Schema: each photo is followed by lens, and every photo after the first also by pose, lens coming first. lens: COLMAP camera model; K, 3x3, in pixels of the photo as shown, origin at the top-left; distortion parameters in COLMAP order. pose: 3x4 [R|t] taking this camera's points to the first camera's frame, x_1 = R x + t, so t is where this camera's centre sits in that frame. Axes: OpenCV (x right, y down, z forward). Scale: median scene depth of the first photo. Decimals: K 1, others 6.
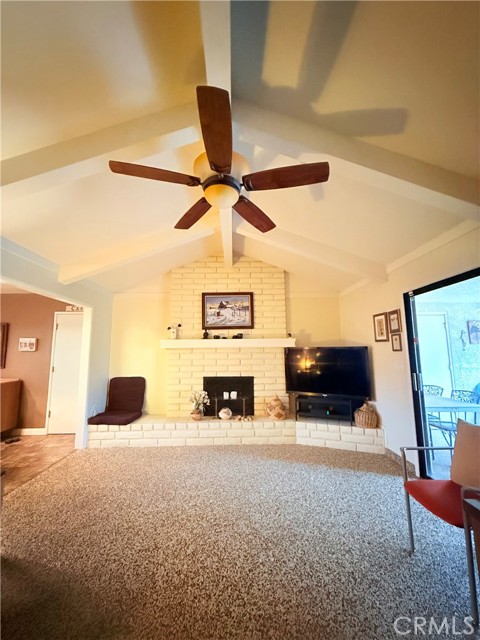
lens RADIAL K [[255.4, 0, 240.0], [0, 255.4, 320.0], [0, 0, 1]] dist [-0.001255, 0.000287]
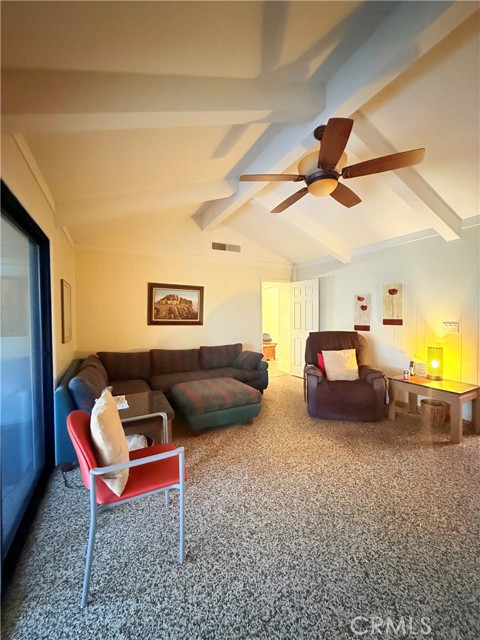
lens RADIAL K [[255.4, 0, 240.0], [0, 255.4, 320.0], [0, 0, 1]] dist [-0.001255, 0.000287]
pose [[-0.900026, 0.025531, -0.435088, 0.359718], [0.071734, 0.993346, -0.090099, 0.099664], [0.429893, -0.112302, -0.895869, 0.802874]]
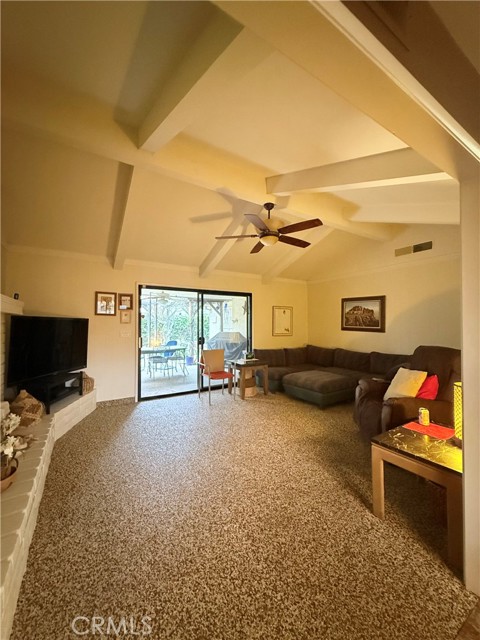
lens RADIAL K [[255.4, 0, 240.0], [0, 255.4, 320.0], [0, 0, 1]] dist [-0.001255, 0.000287]
pose [[-0.505312, 0.024963, 0.862576, -0.679628], [-0.102075, 0.990835, -0.088472, 0.124421], [-0.856879, -0.132753, -0.498132, 0.885229]]
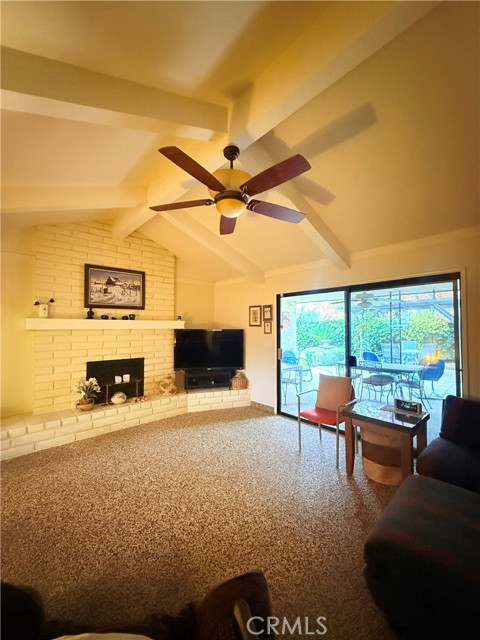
lens RADIAL K [[255.4, 0, 240.0], [0, 255.4, 320.0], [0, 0, 1]] dist [-0.001255, 0.000287]
pose [[0.754633, 0.027100, 0.655588, -0.341863], [-0.089638, 0.994037, 0.062089, -0.022588], [-0.649996, -0.105619, 0.752562, 0.020019]]
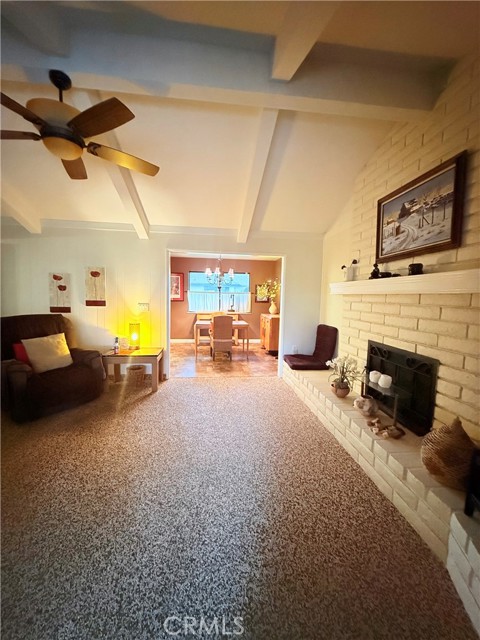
lens RADIAL K [[253.4, 0, 240.0], [0, 253.4, 320.0], [0, 0, 1]] dist [-0.000814, 0.000125]
pose [[0.088922, 0.105597, -0.990425, 0.471482], [0.102370, 0.988130, 0.114544, 0.072710], [0.990764, -0.111575, 0.077057, 0.675661]]
